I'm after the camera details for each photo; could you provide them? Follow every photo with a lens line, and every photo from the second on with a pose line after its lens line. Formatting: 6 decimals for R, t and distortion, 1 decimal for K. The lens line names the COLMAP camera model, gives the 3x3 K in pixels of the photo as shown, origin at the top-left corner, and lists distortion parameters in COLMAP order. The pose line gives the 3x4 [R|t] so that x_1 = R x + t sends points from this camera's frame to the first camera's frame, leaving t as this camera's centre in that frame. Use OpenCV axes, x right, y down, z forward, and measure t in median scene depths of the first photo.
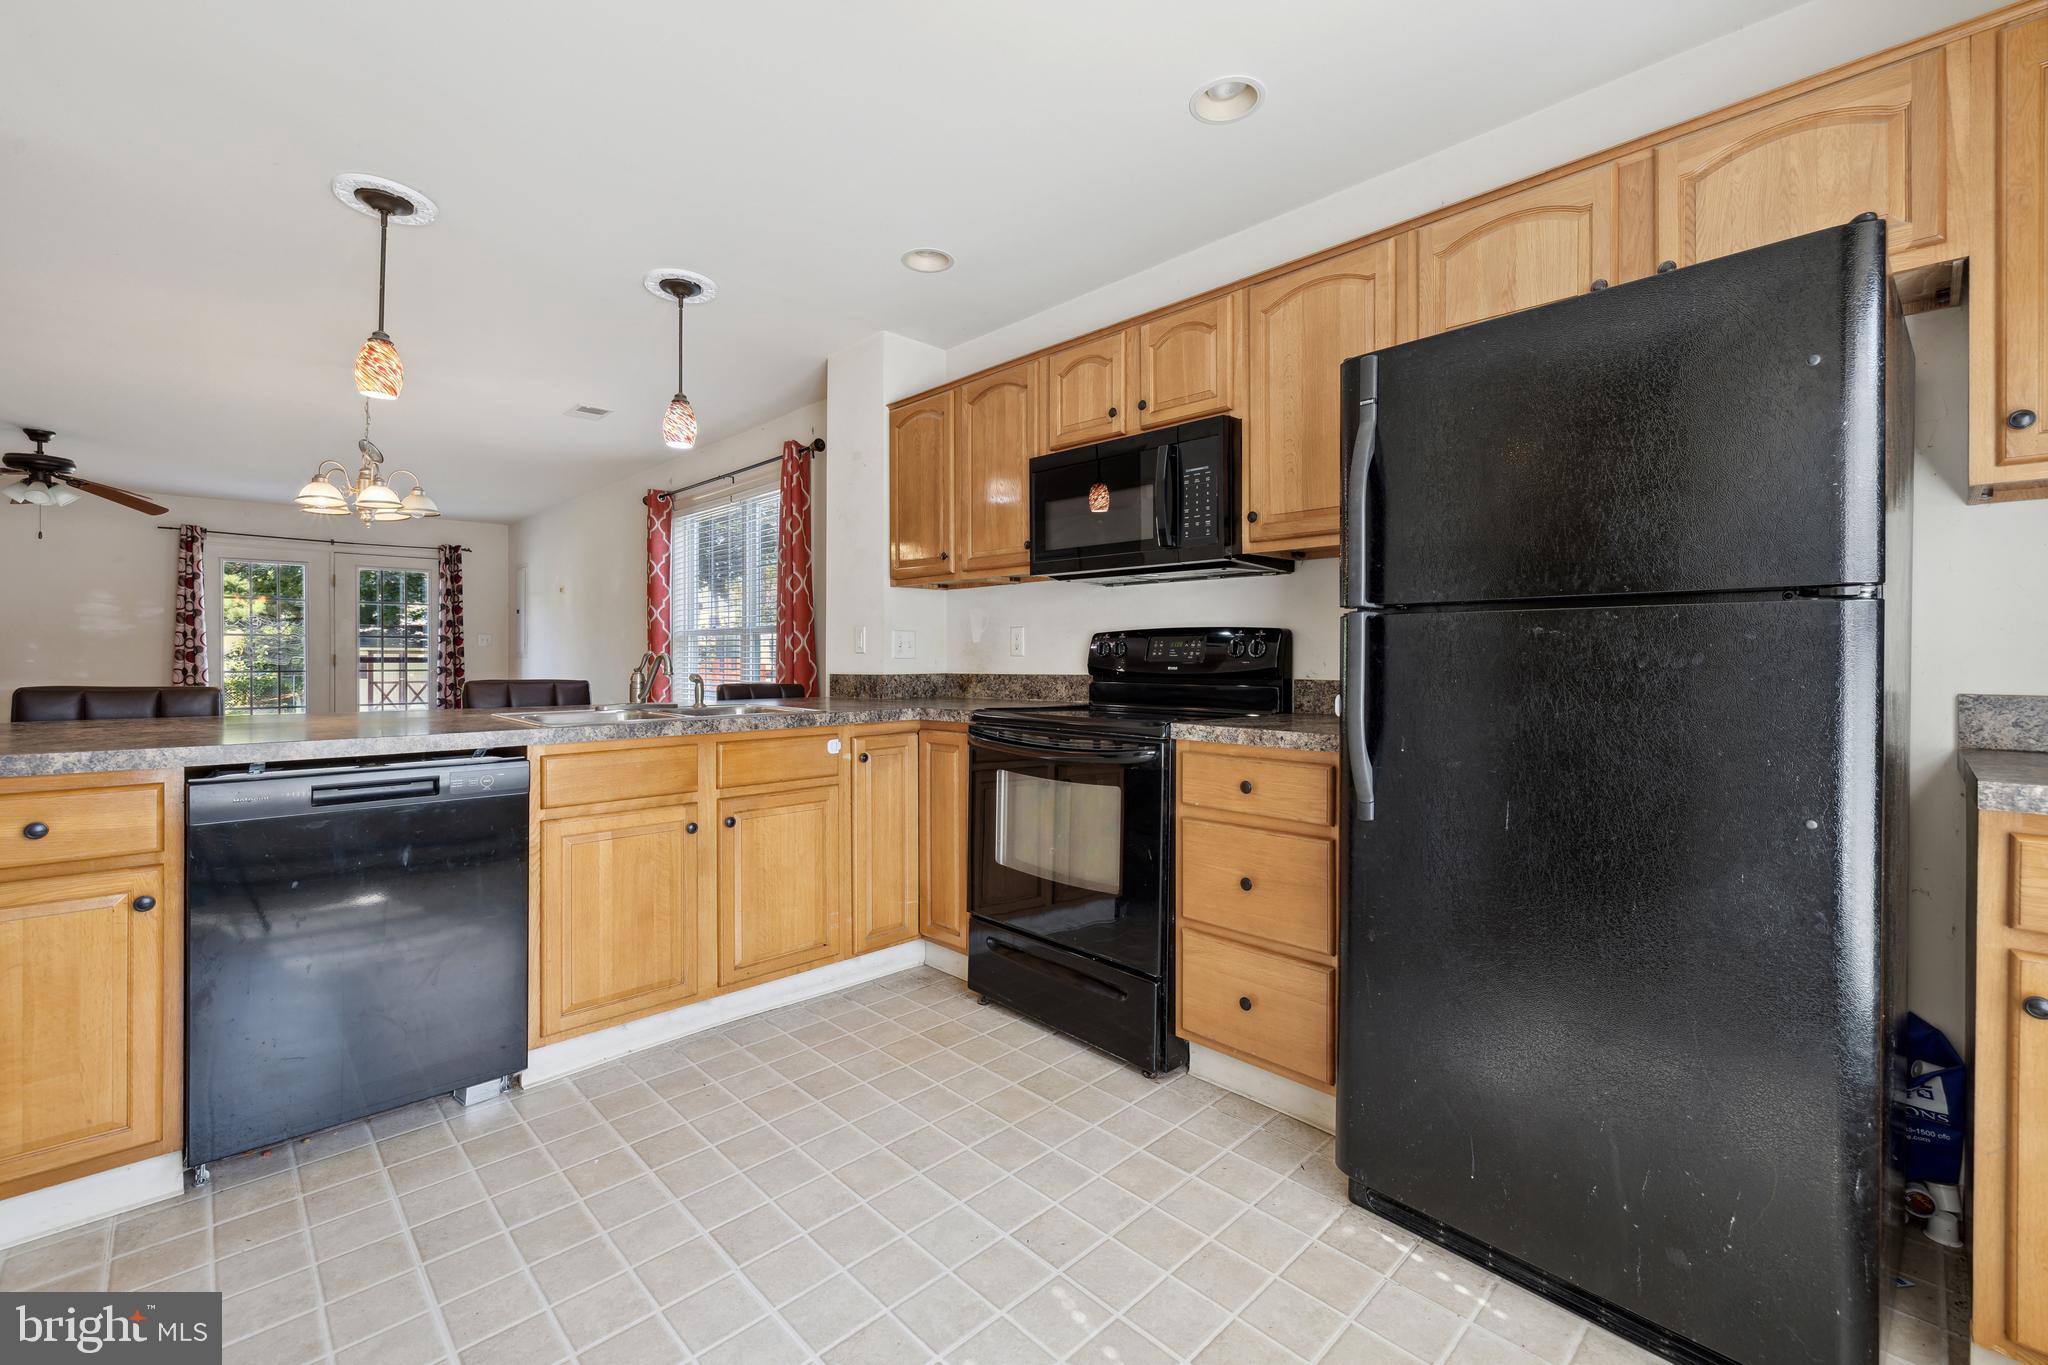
lens RADIAL K [[880.3, 0, 1037.1], [0, 880.3, 658.2], [0, 0, 1]] dist [0.001034, 0.000083]
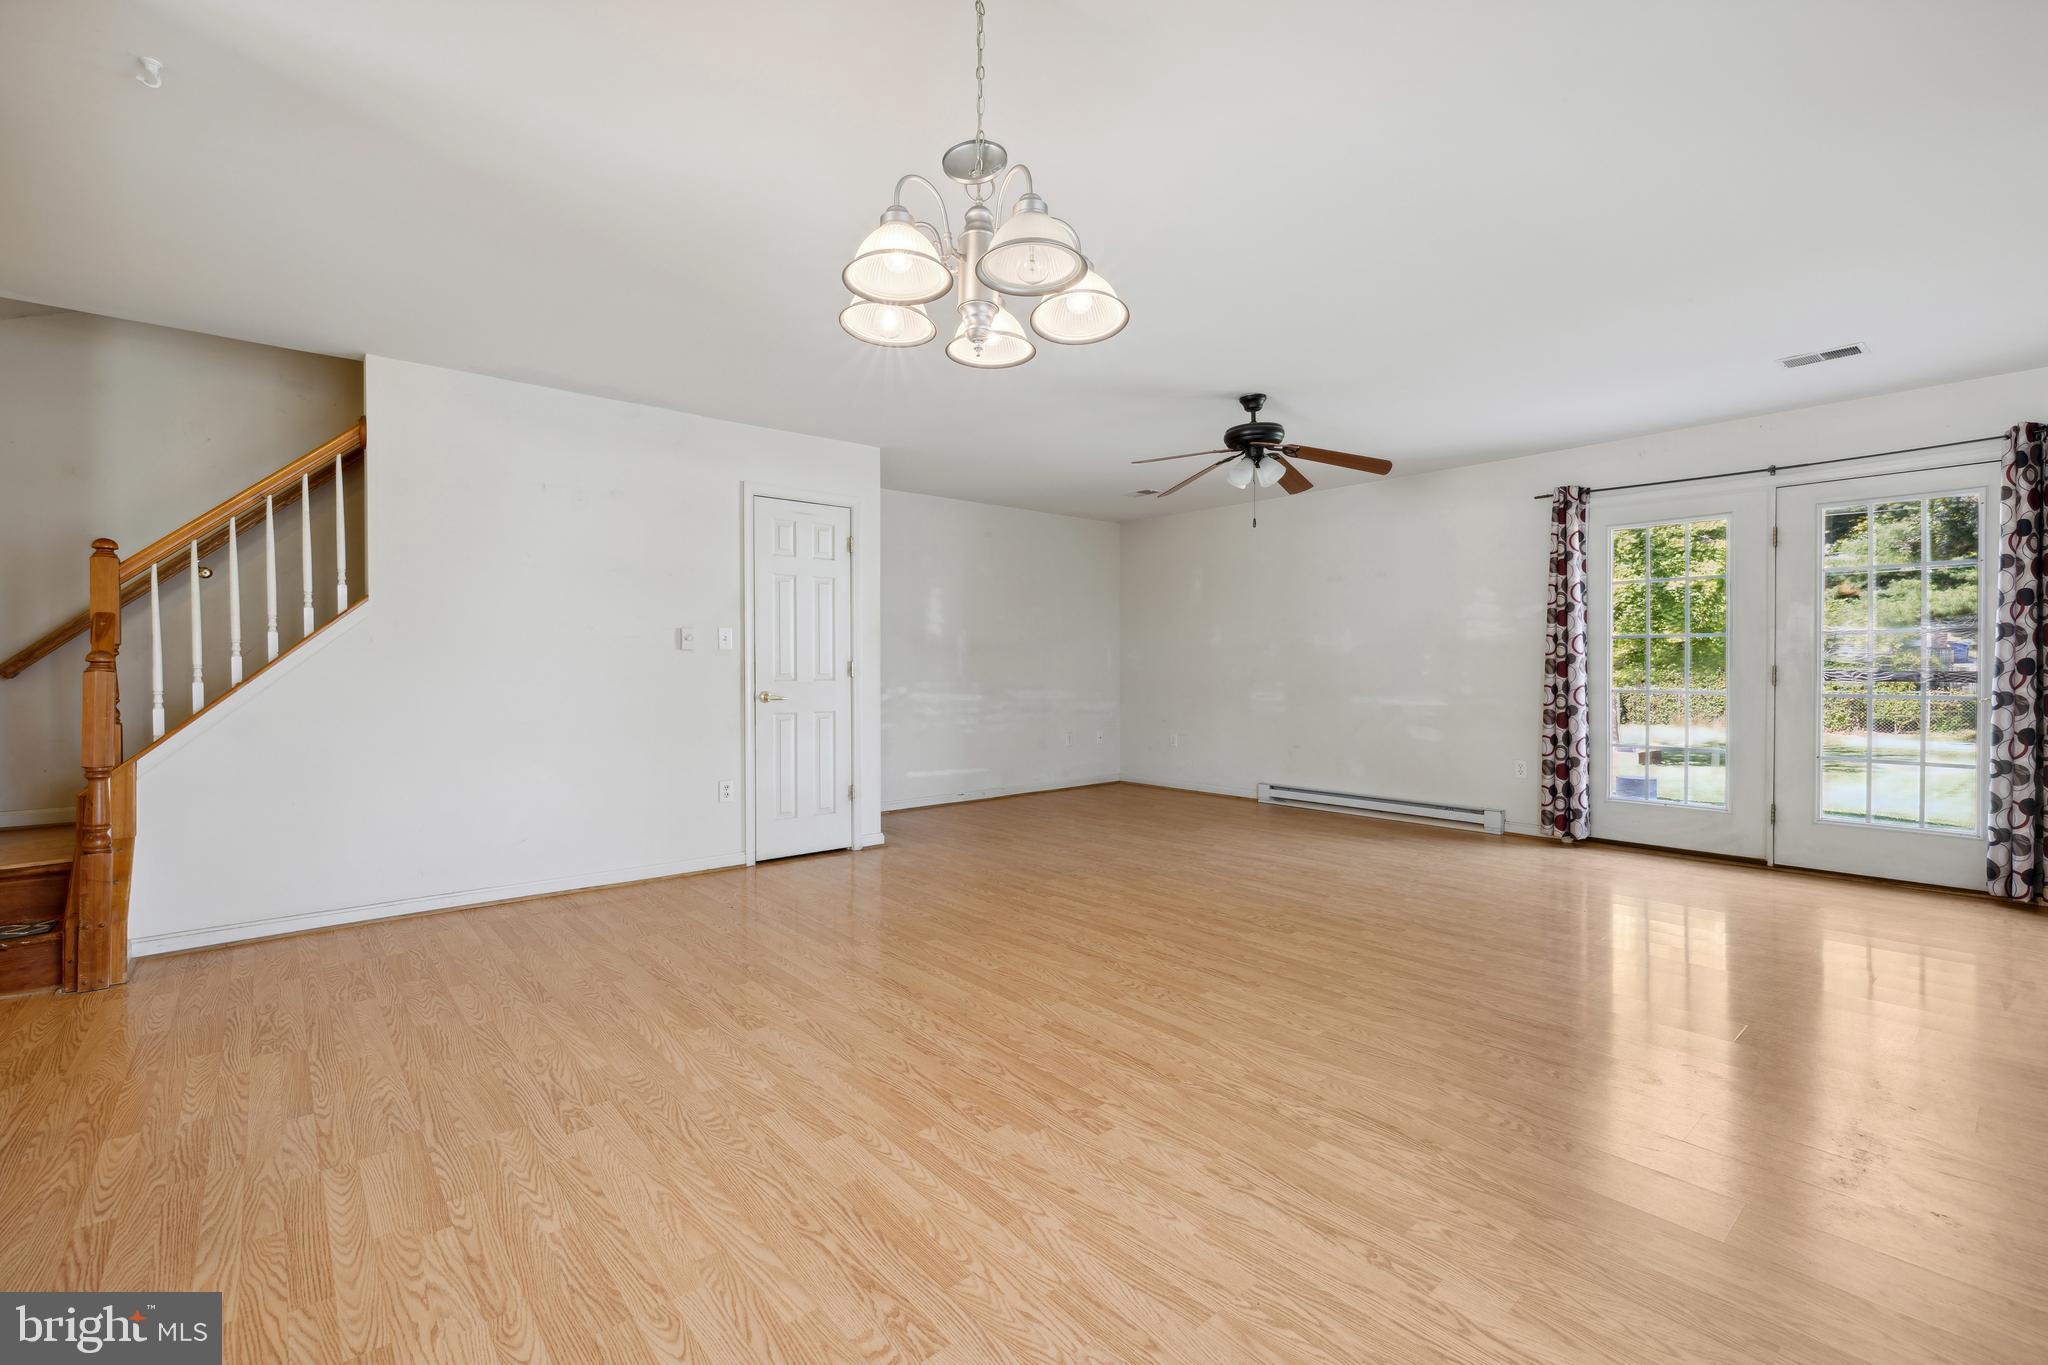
lens RADIAL K [[876.2, 0, 1011.7], [0, 876.2, 675.2], [0, 0, 1]] dist [0.001799, -0.000575]
pose [[-0.074913, 0.010864, -0.997131, -0.371029], [-0.001963, 0.999937, 0.011042, -0.006140], [0.997188, 0.002784, -0.074887, 1.066798]]
